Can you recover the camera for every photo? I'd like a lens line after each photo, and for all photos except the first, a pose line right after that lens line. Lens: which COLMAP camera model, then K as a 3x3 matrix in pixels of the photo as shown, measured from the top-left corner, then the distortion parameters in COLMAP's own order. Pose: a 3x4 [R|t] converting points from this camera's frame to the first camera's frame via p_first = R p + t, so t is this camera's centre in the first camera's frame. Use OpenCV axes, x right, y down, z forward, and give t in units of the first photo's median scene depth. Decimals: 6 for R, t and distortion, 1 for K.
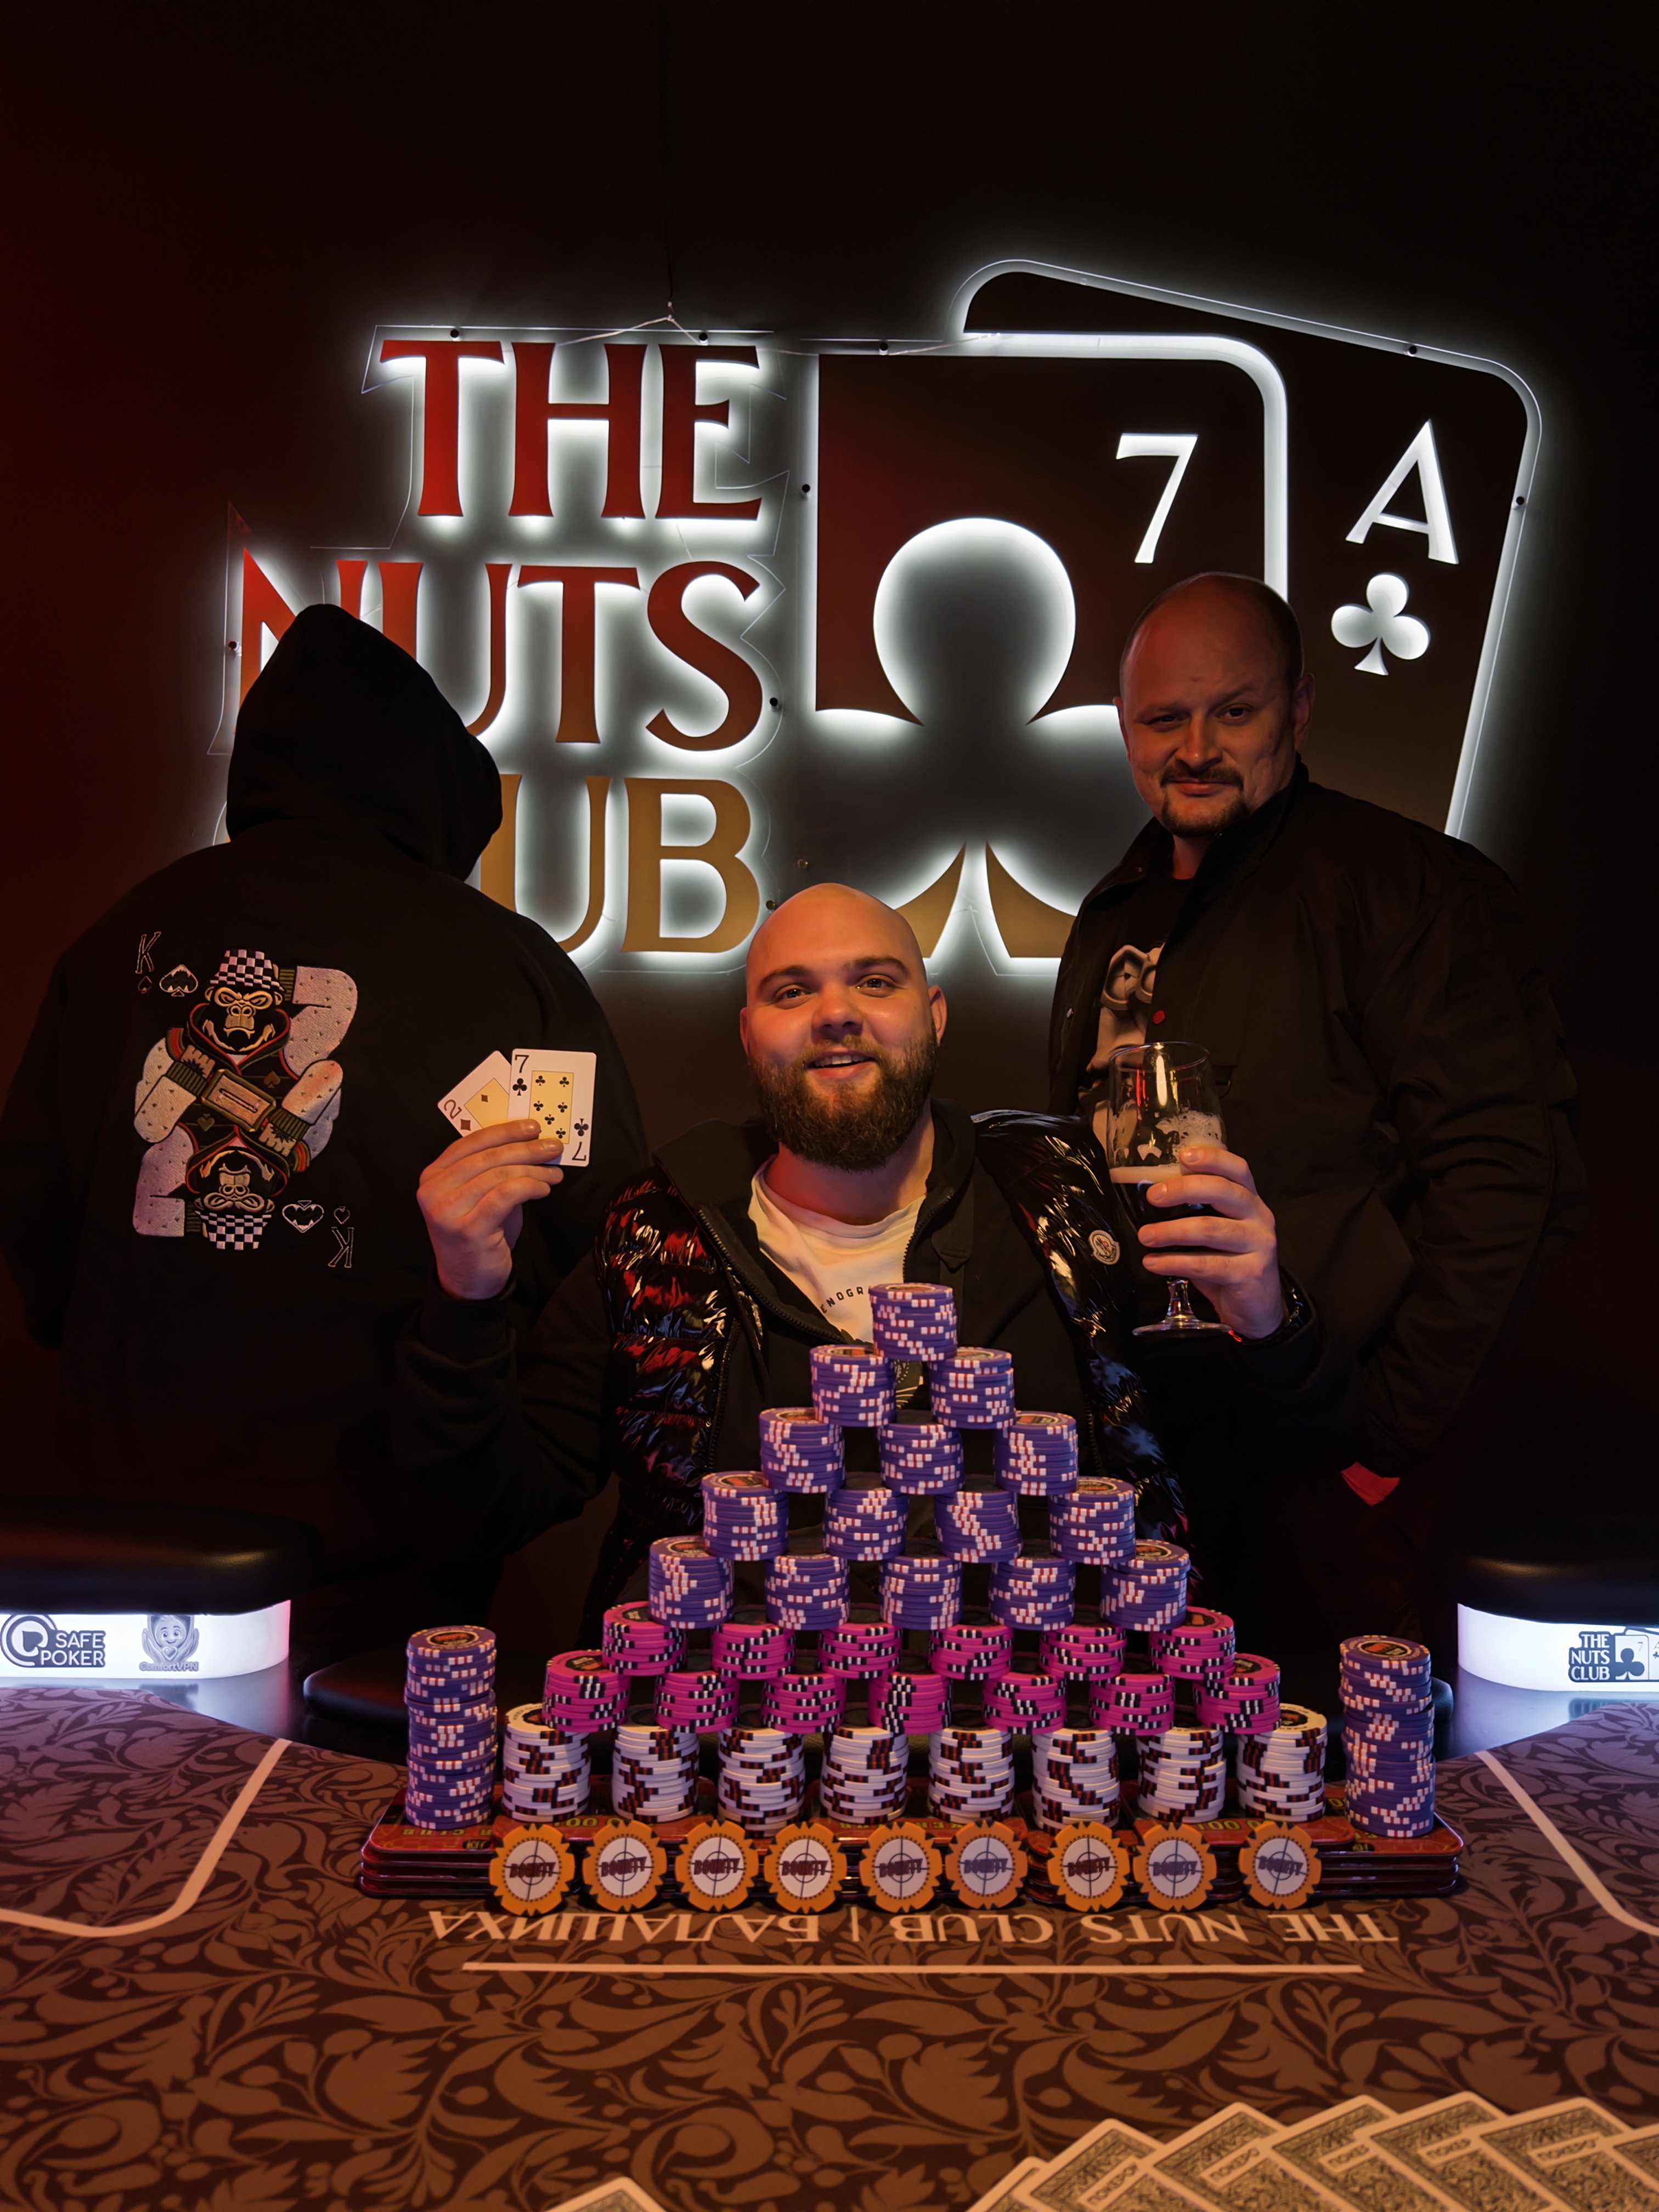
lens RADIAL K [[1566.5, 0, 809.7], [0, 1566.5, 1103.5], [0, 0, 1]] dist [-0.000888, -0.009223]
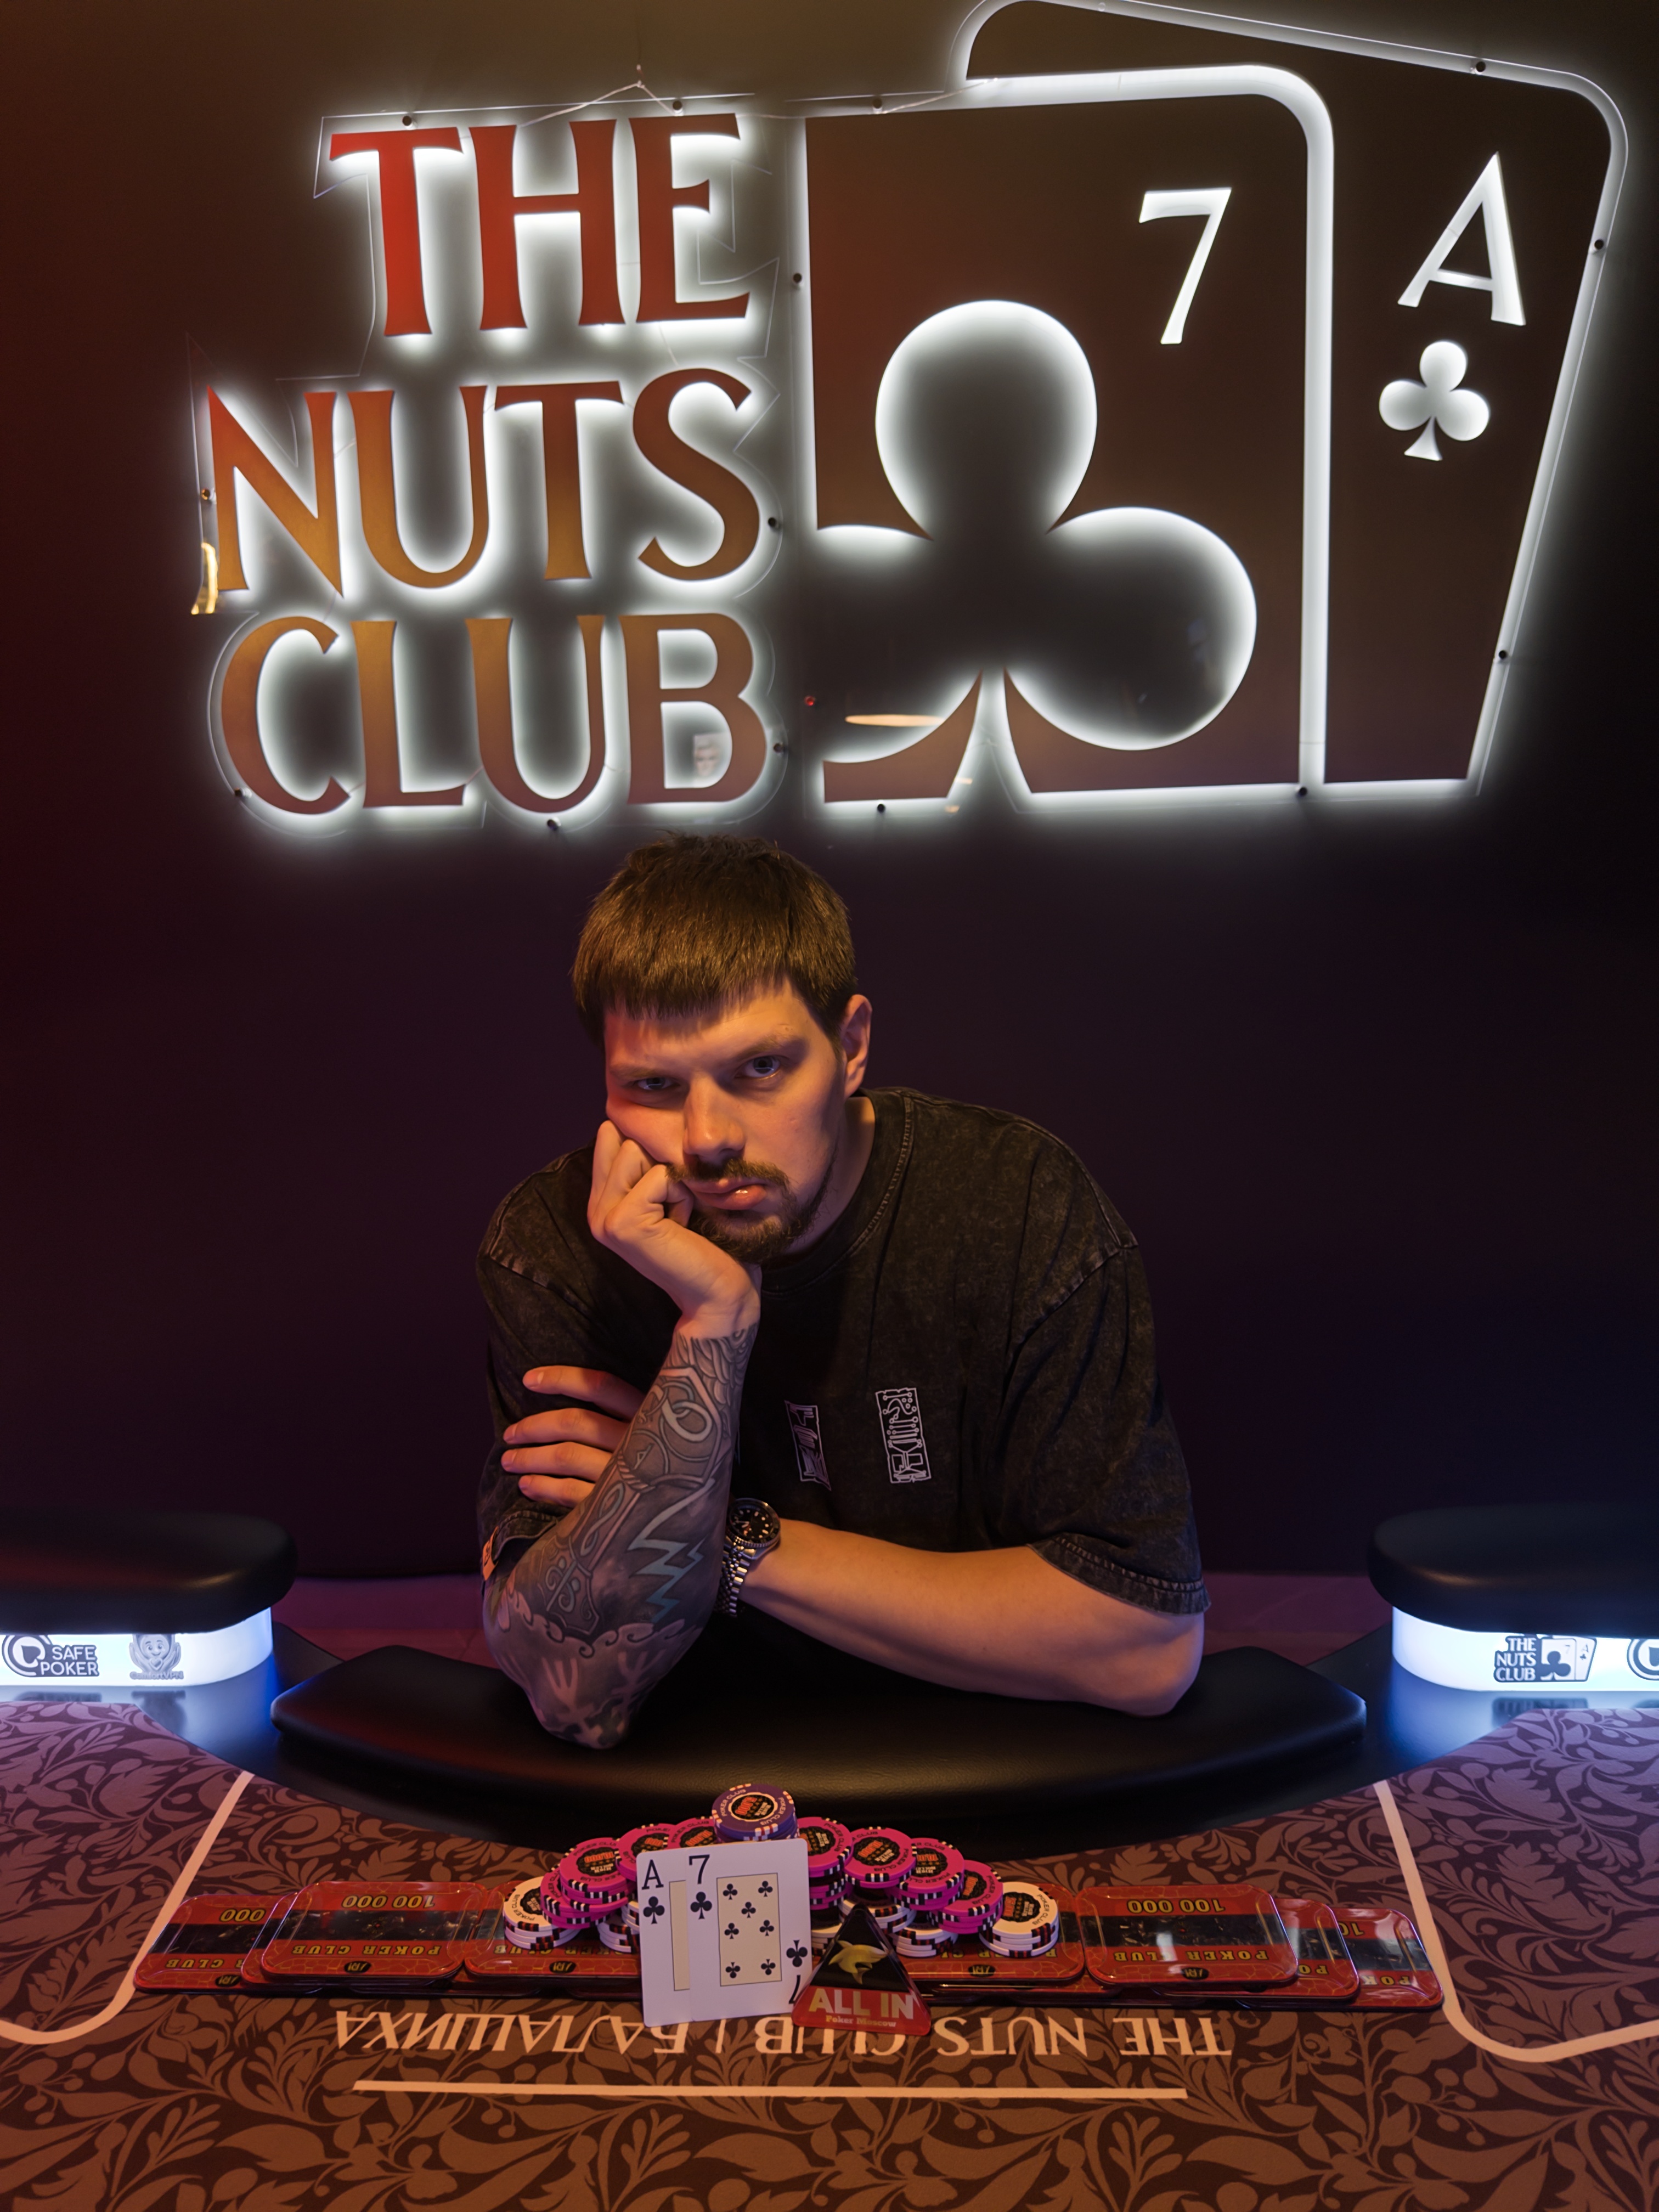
lens RADIAL K [[1575.0, 0, 800.8], [0, 1575.0, 1100.3], [0, 0, 1]] dist [-0.007142, -0.004317]
pose [[0.997301, -0.029772, -0.067112, 0.136750], [0.040926, 0.984330, 0.171519, -0.225349], [0.060954, -0.173803, 0.982892, 0.041196]]
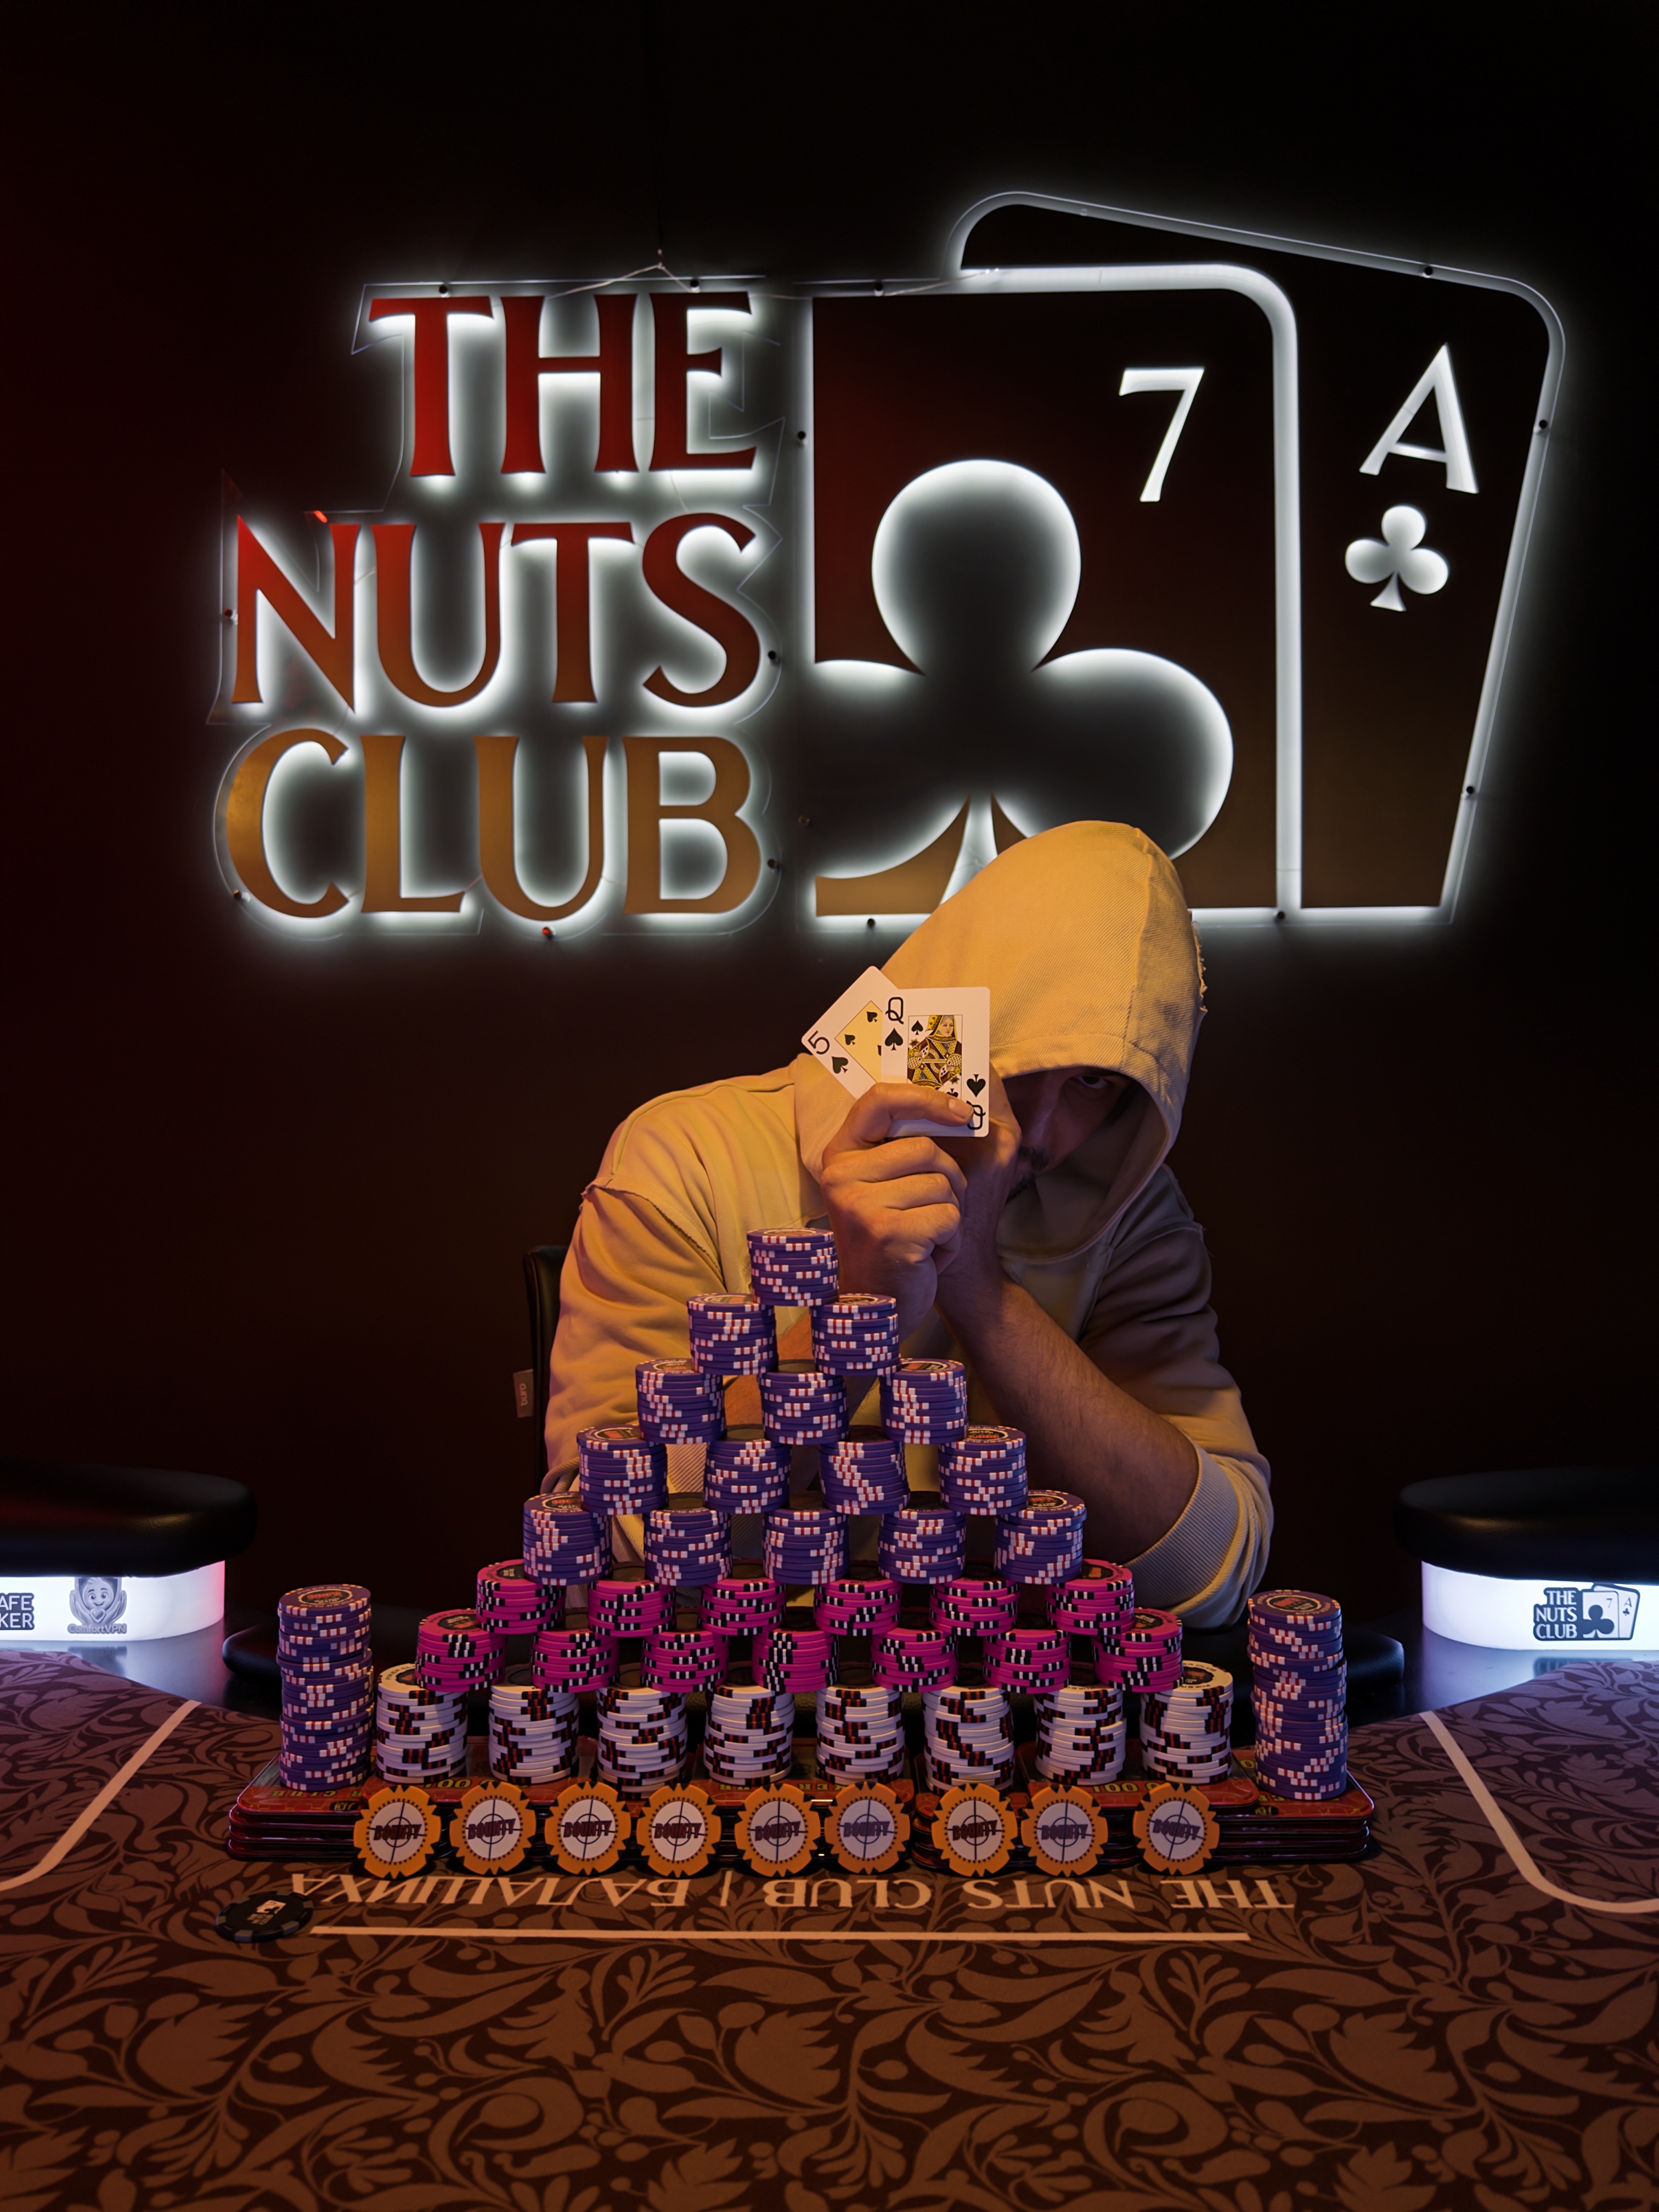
lens RADIAL K [[1570.9, 0, 808.6], [0, 1570.9, 1100.7], [0, 0, 1]] dist [-0.000891, -0.010225]
pose [[0.999116, -0.016448, -0.038692, 0.097026], [0.017121, 0.999707, 0.017138, 0.018241], [0.038399, -0.017785, 0.999104, 0.034472]]
